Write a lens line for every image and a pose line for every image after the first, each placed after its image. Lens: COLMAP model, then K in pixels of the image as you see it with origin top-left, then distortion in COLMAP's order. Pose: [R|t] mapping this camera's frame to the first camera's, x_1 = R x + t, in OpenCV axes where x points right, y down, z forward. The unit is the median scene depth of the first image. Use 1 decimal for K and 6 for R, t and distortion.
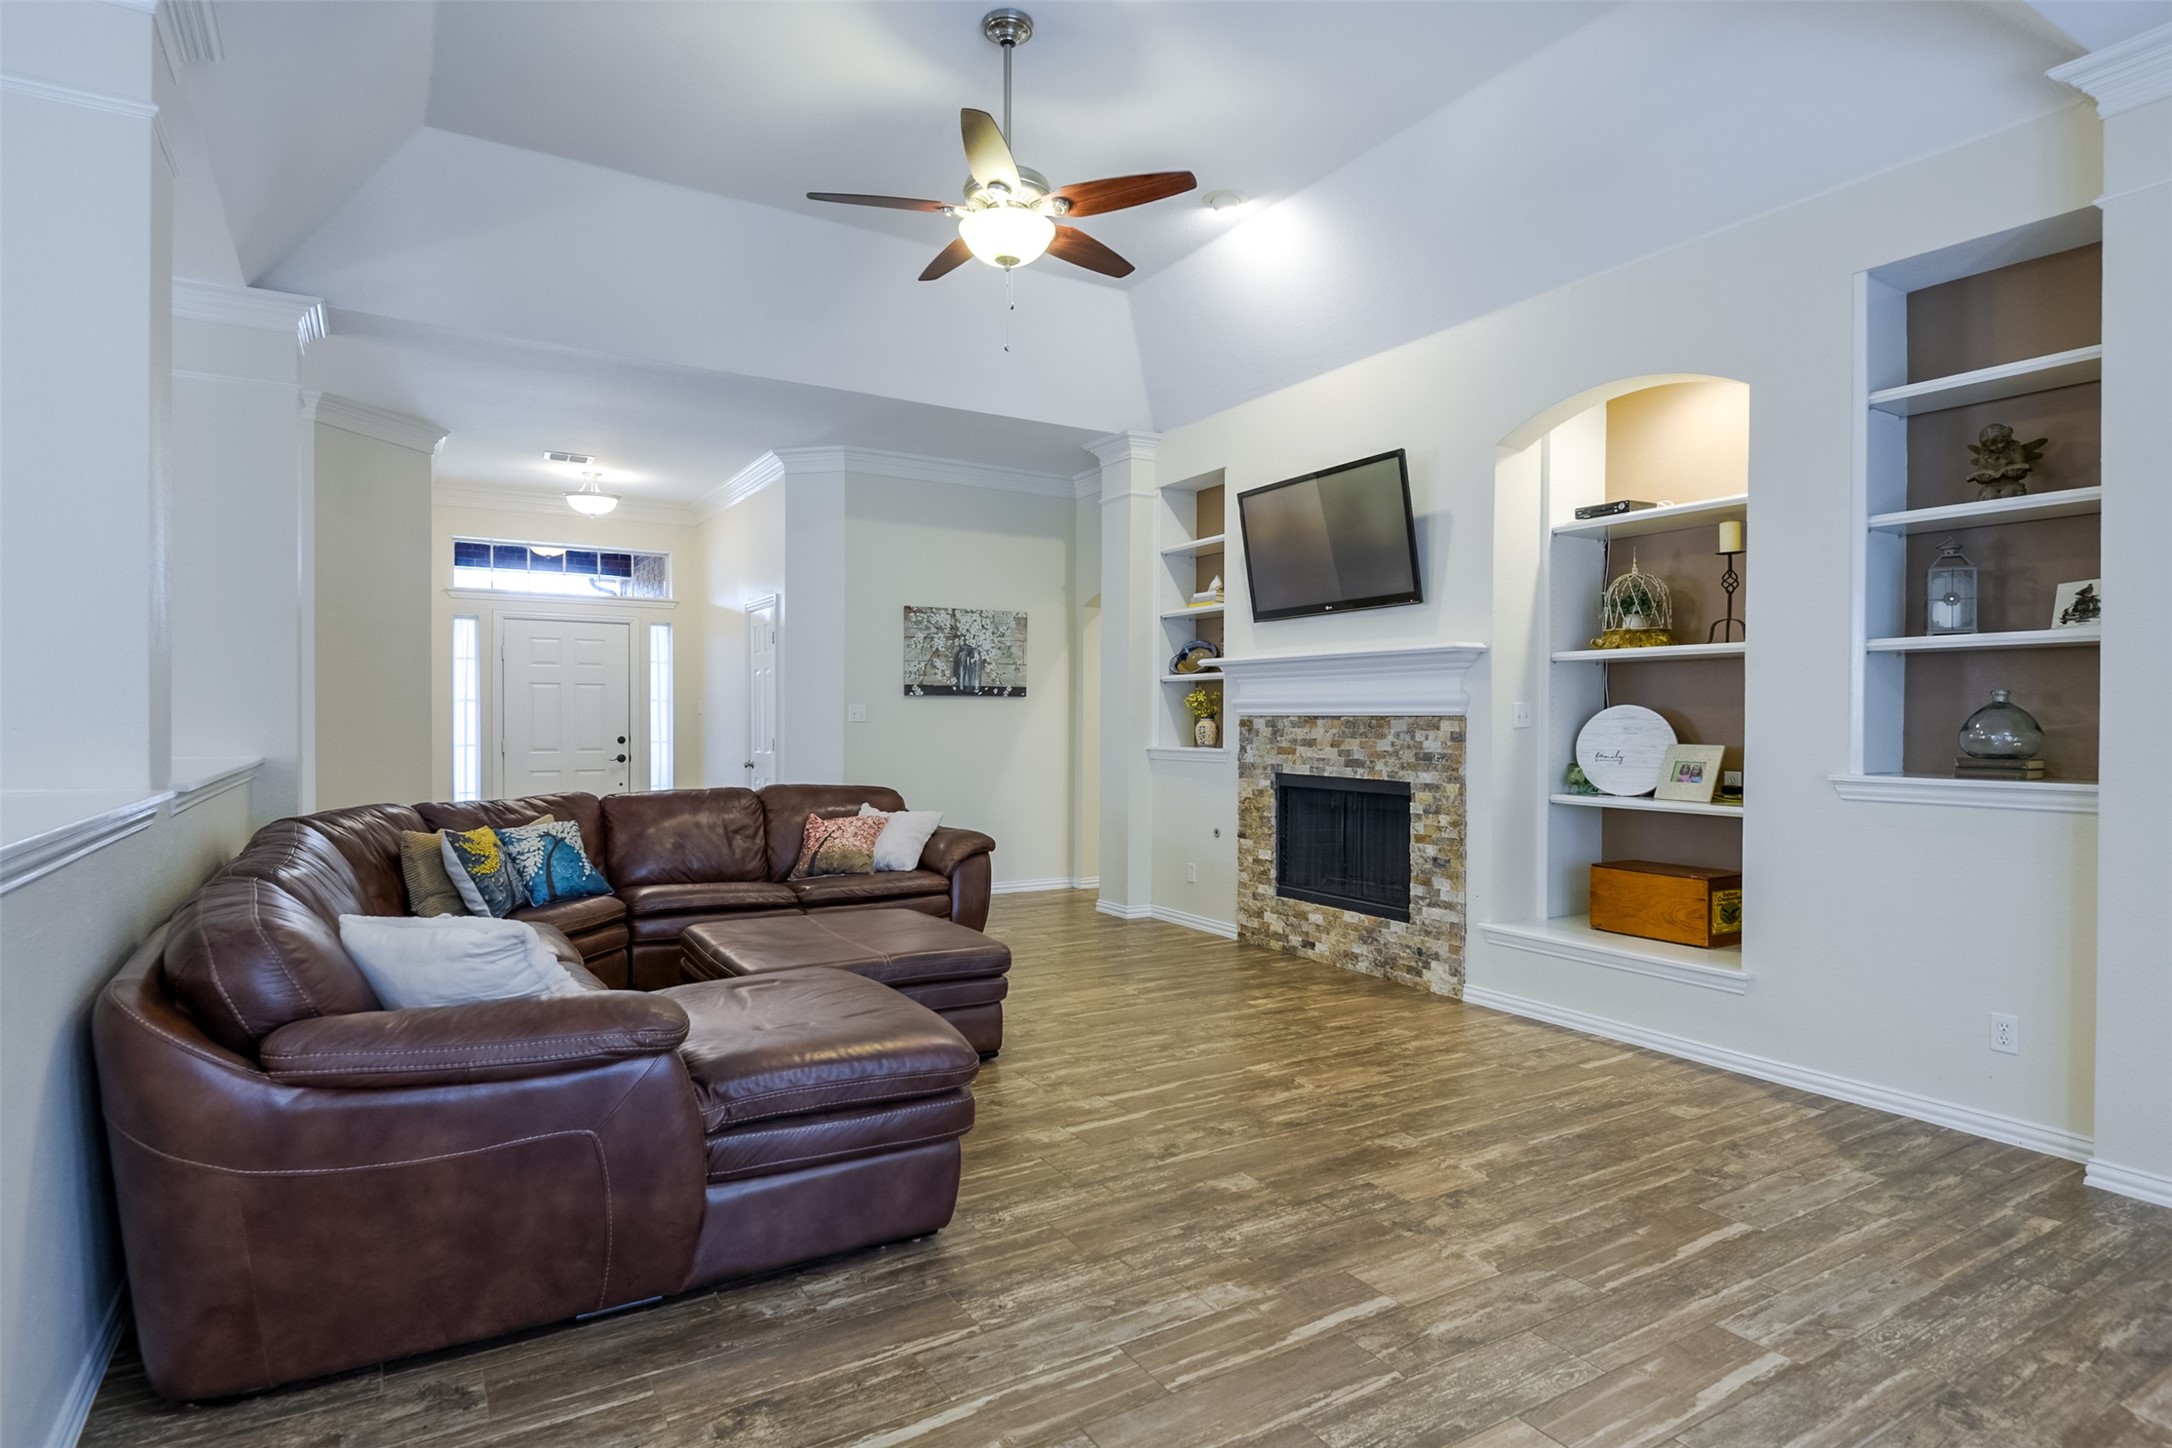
lens RADIAL K [[1125.4, 0, 1041.7], [0, 1125.4, 721.4], [0, 0, 1]] dist [0.024433, -0.023020]
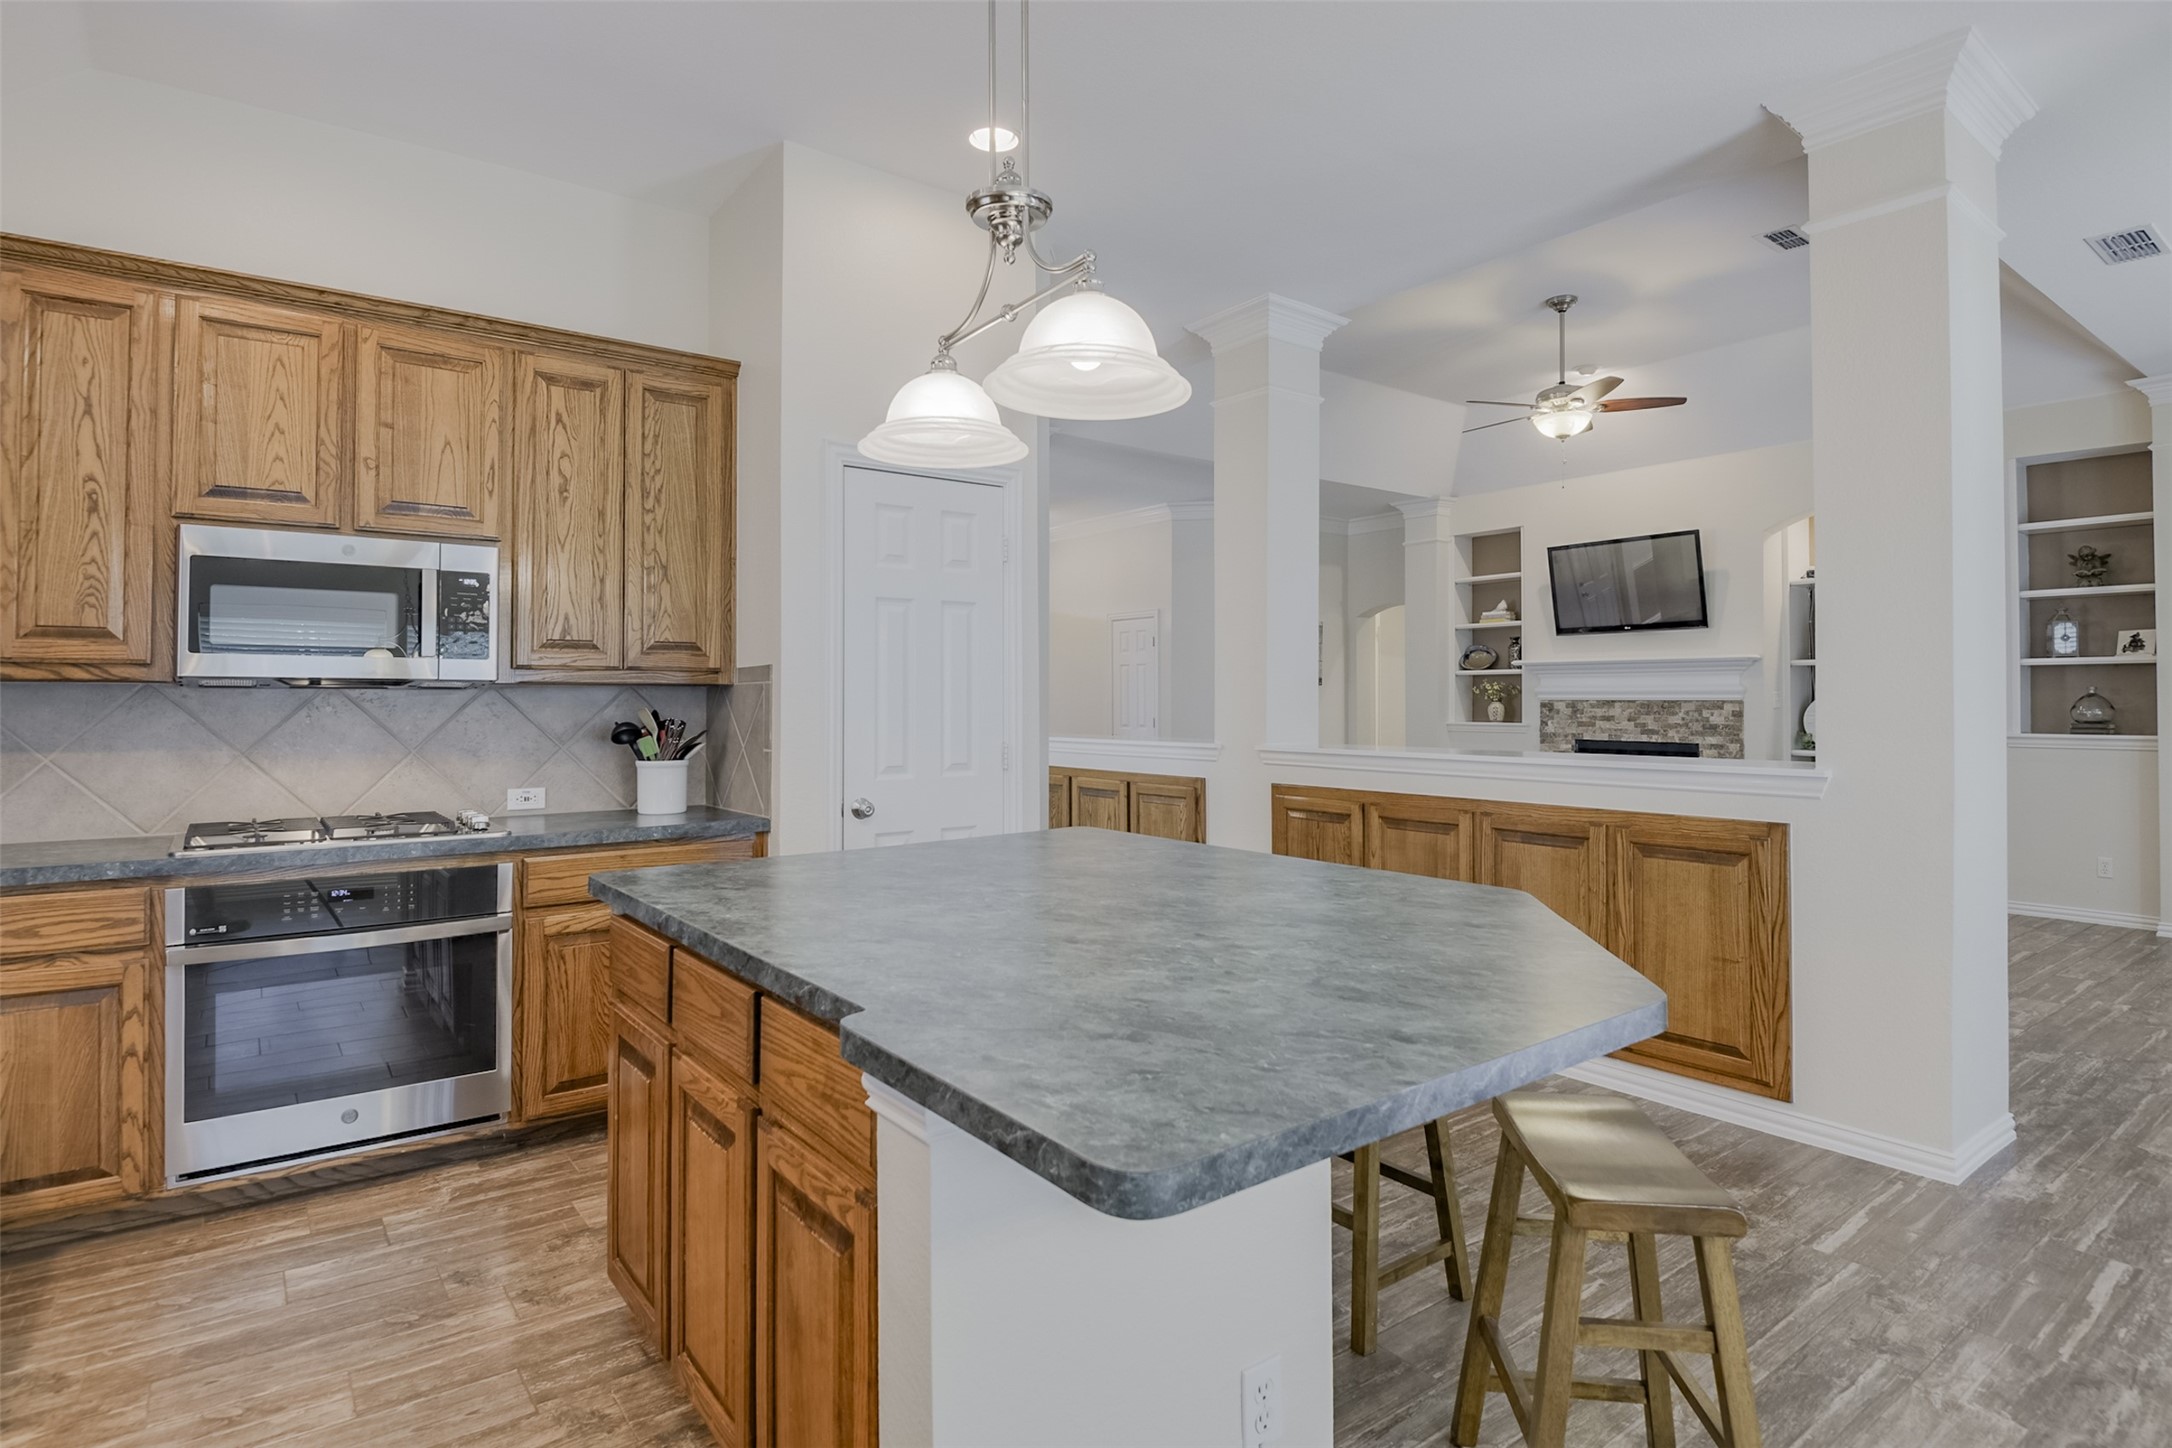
lens RADIAL K [[1123.9, 0, 1083.0], [0, 1123.9, 670.8], [0, 0, 1]] dist [0.001225, -0.014293]
pose [[0.993491, 0.000138, 0.113907, -0.923340], [0.002911, 0.999642, -0.026598, -0.009422], [-0.113869, 0.026756, 0.993135, -0.580725]]
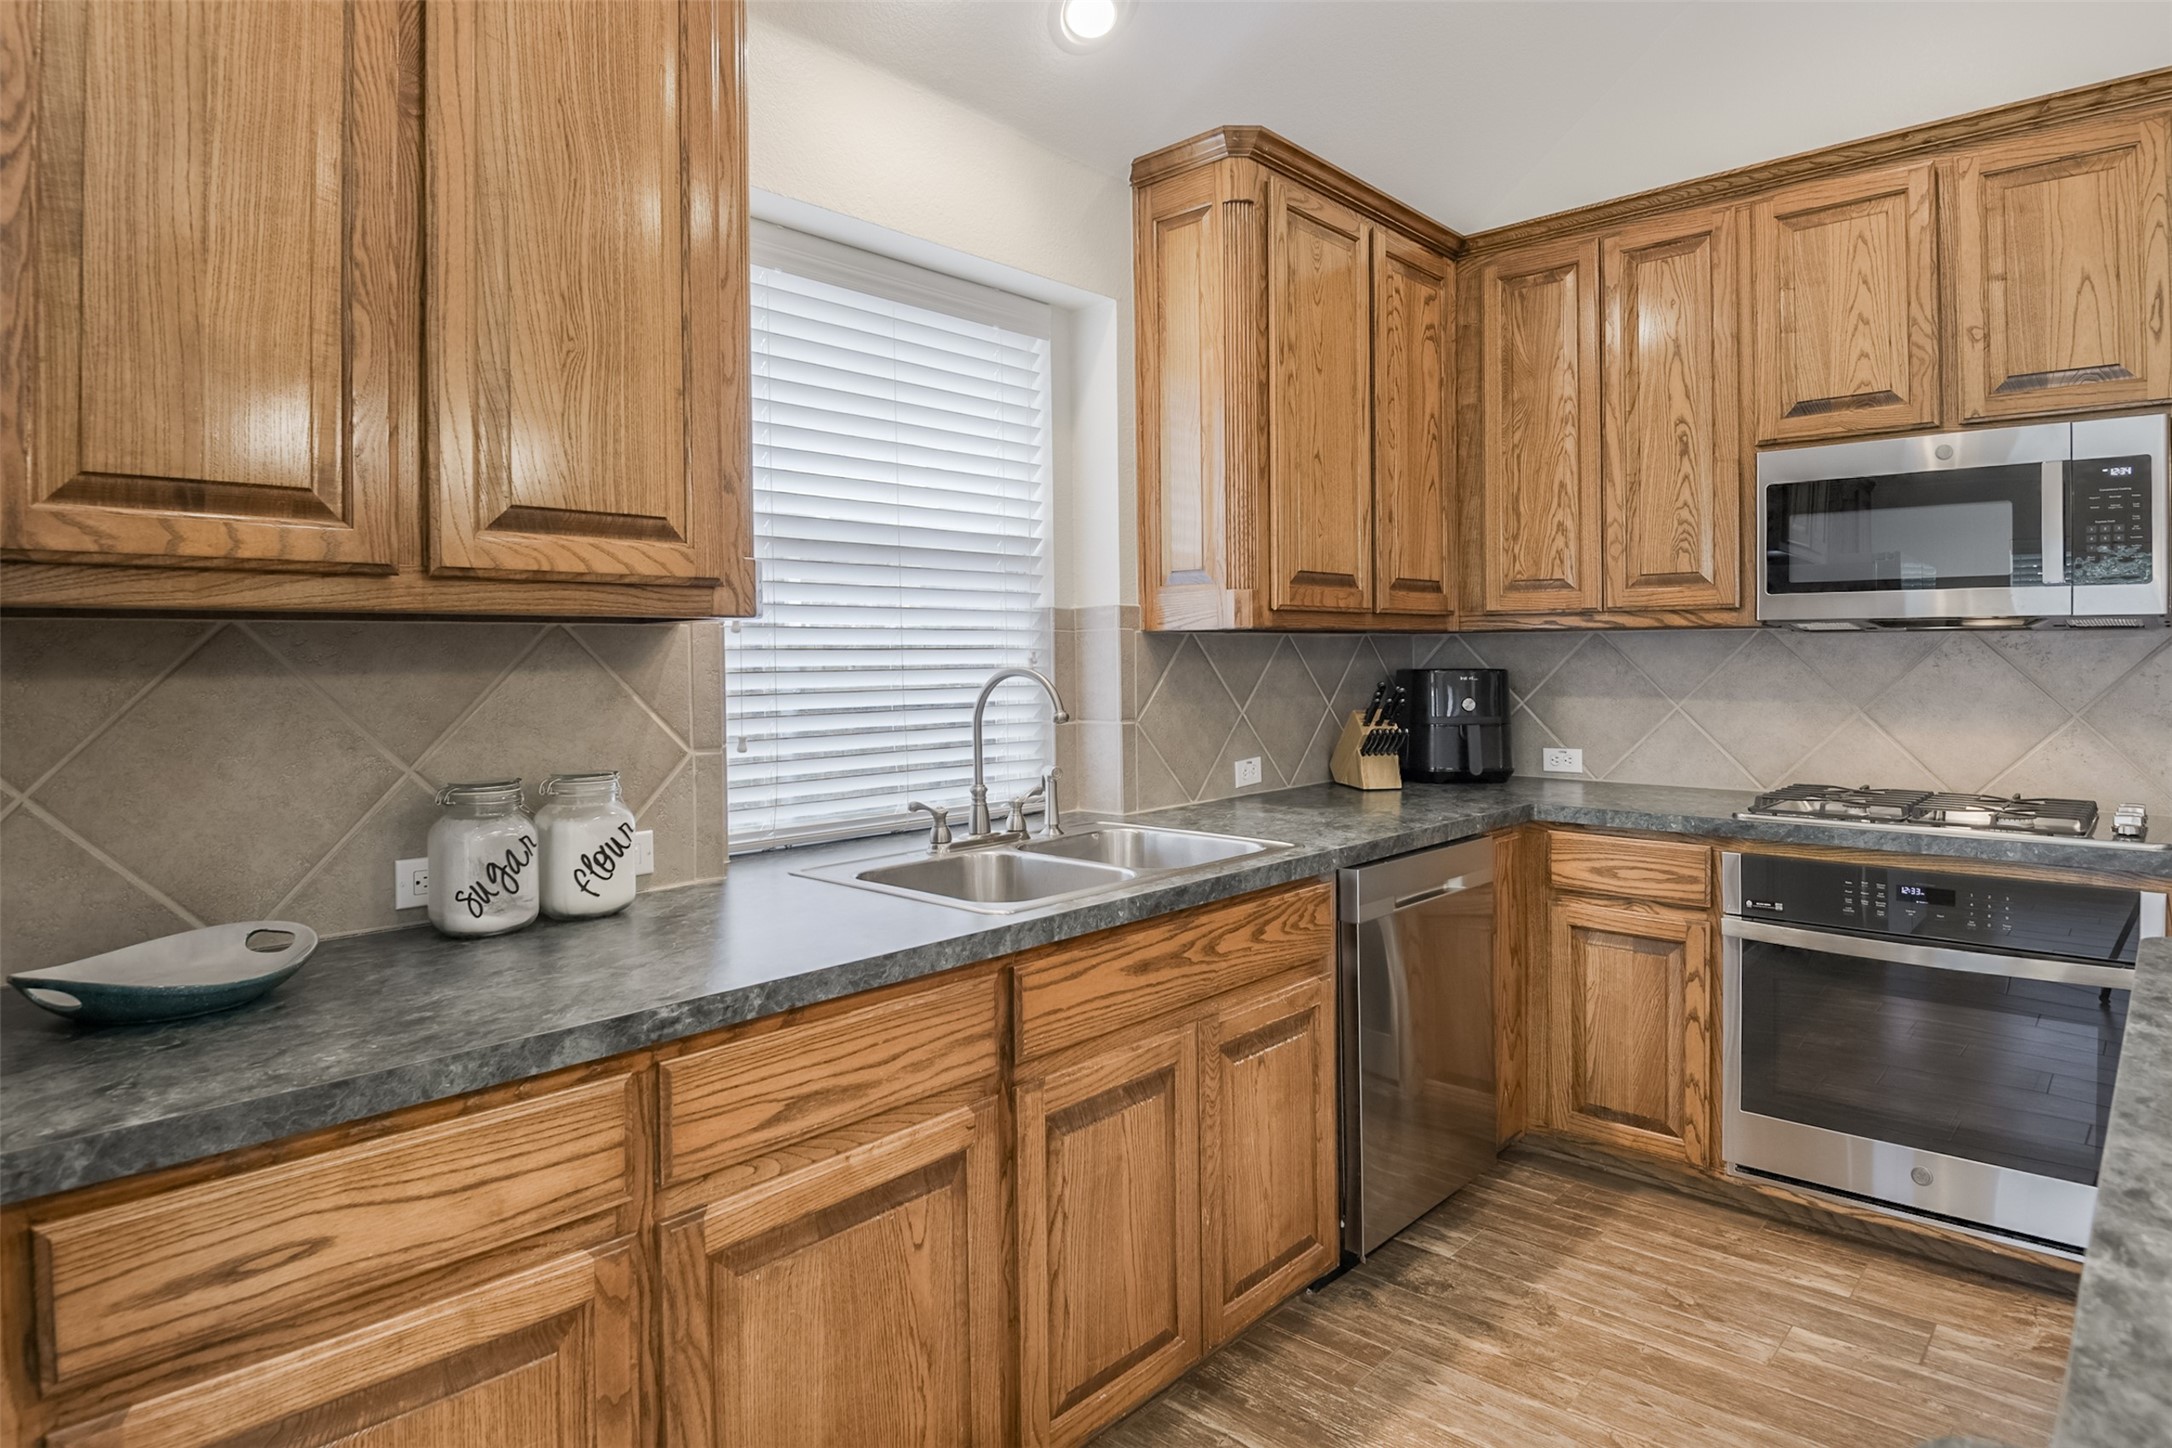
lens RADIAL K [[1211.7, 0, 1069.2], [0, 1211.7, 660.0], [0, 0, 1]] dist [-0.015846, -0.016778]
pose [[0.280918, 0.001614, -0.959730, -0.856228], [0.004109, 0.999987, 0.002884, -0.007301], [0.959723, -0.004754, 0.280908, -0.383678]]
